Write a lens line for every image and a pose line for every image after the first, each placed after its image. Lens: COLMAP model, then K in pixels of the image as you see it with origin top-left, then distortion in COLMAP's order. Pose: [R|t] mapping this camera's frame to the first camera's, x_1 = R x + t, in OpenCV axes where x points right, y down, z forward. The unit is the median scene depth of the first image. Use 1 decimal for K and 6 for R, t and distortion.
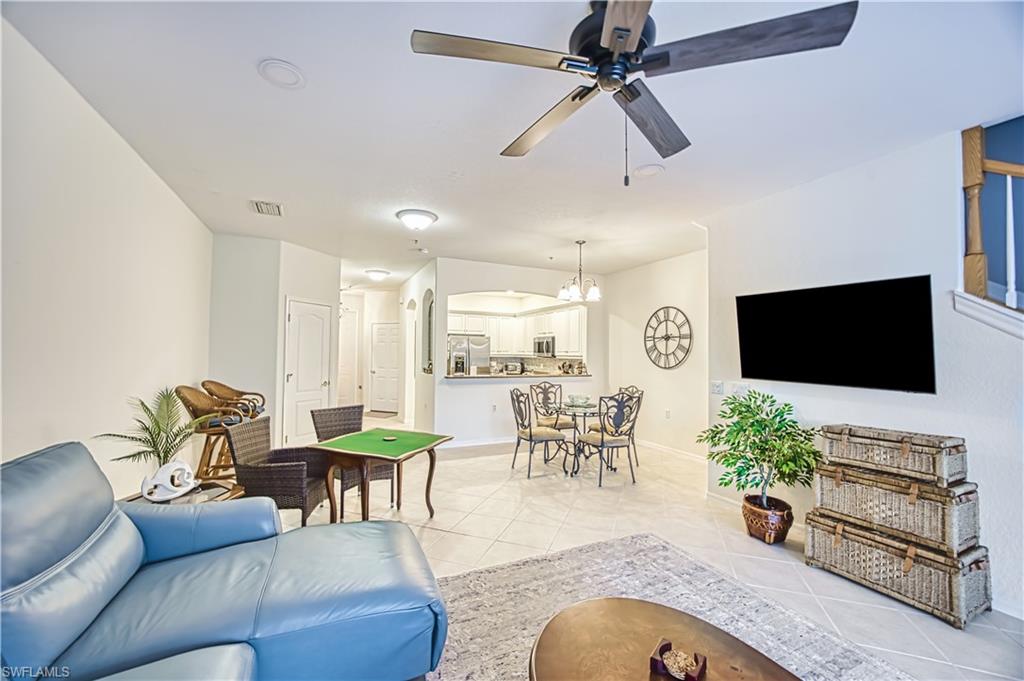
lens RADIAL K [[416.0, 0, 510.4], [0, 416.0, 343.6], [0, 0, 1]] dist [-0.021368, 0.000271]
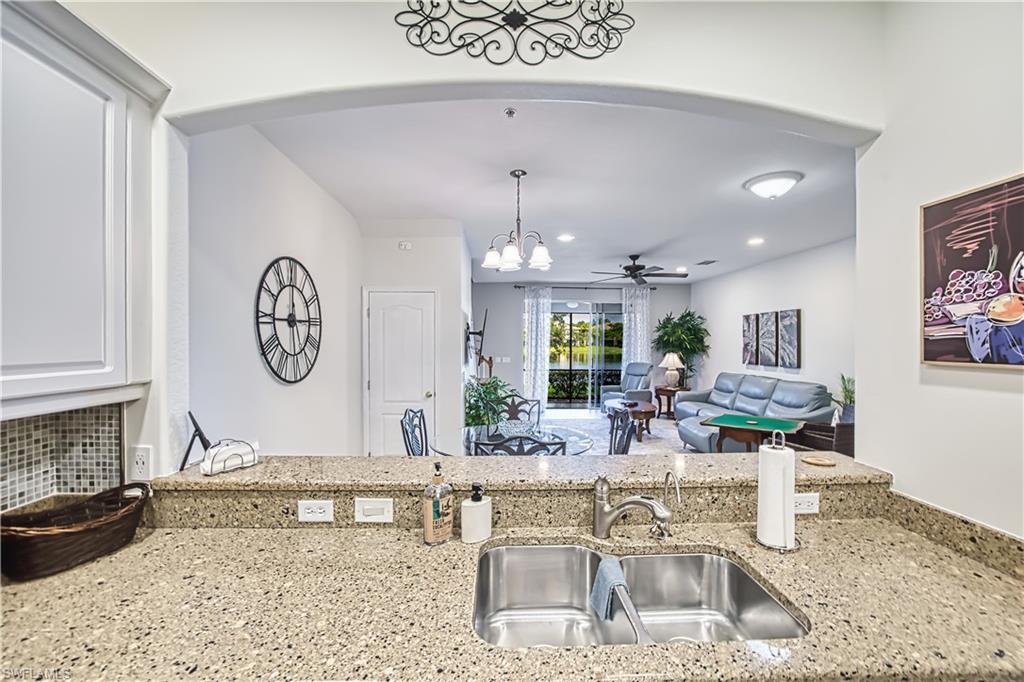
lens RADIAL K [[416.0, 0, 510.4], [0, 416.0, 344.1], [0, 0, 1]] dist [-0.021368, 0.000271]
pose [[-0.924972, -0.017593, 0.379627, -0.051117], [-0.023254, 0.999676, -0.010331, 0.012895], [-0.379322, -0.018384, -0.925082, 1.378879]]
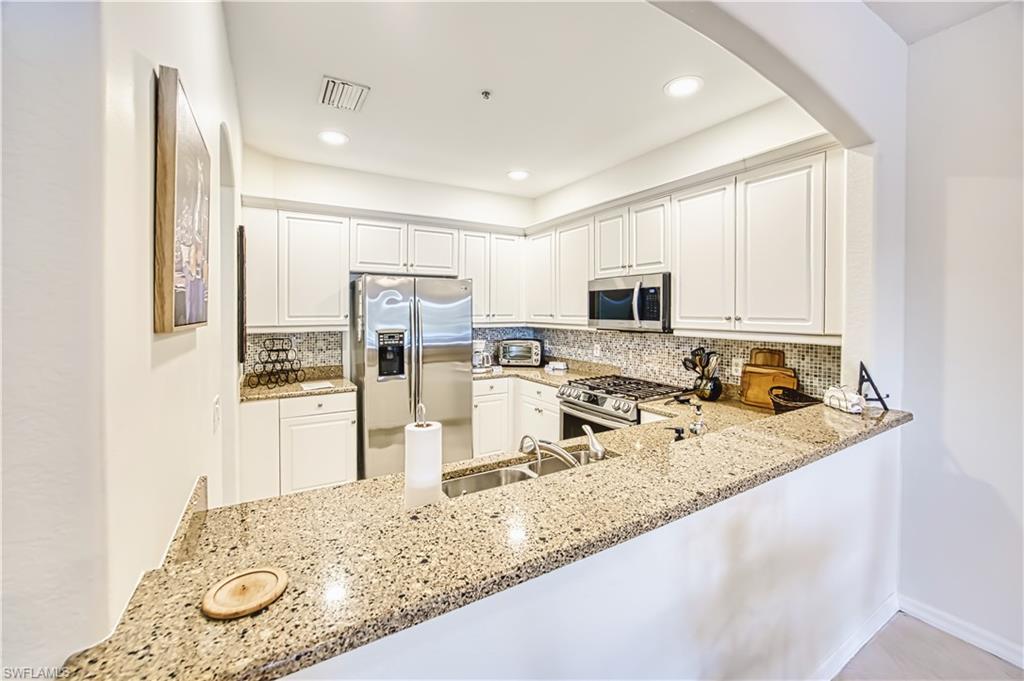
lens RADIAL K [[424.6, 0, 510.1], [0, 424.6, 311.5], [0, 0, 1]] dist [-0.000975, 0.000036]
pose [[0.993831, -0.010758, 0.110384, -0.089455], [0.008022, 0.999650, 0.025201, 0.006804], [-0.110616, -0.024160, 0.993570, 0.932202]]
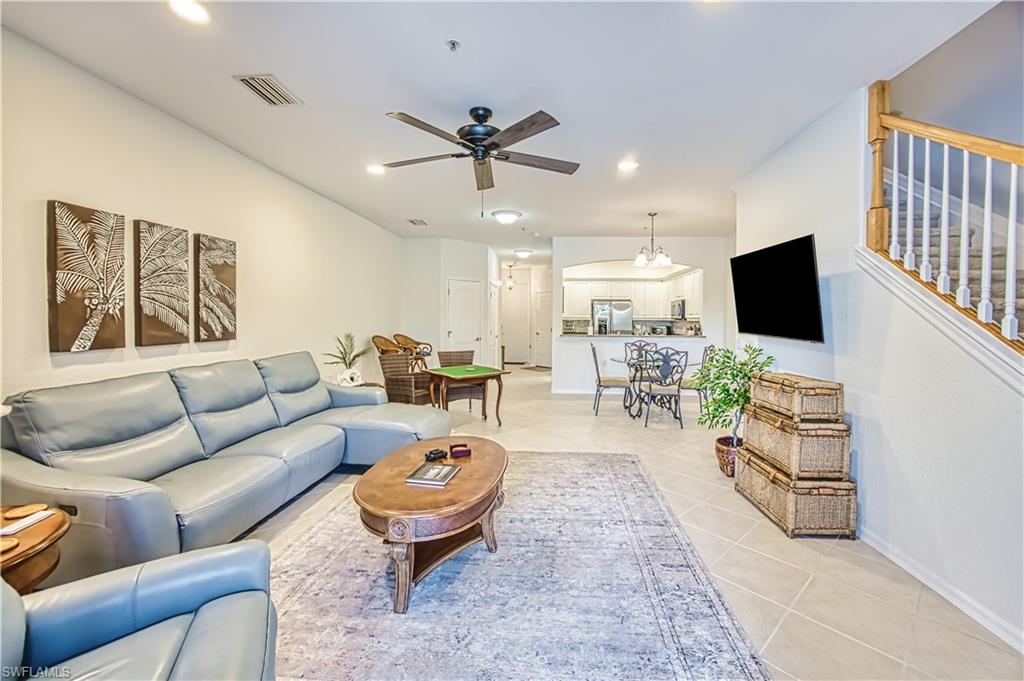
lens RADIAL K [[427.7, 0, 513.6], [0, 427.7, 323.6], [0, 0, 1]] dist [-0.000269, 0.000230]
pose [[0.869879, -0.000758, -0.493265, 0.353862], [0.015539, 0.999545, 0.025867, 0.011838], [0.493021, -0.030166, 0.869495, -0.162188]]
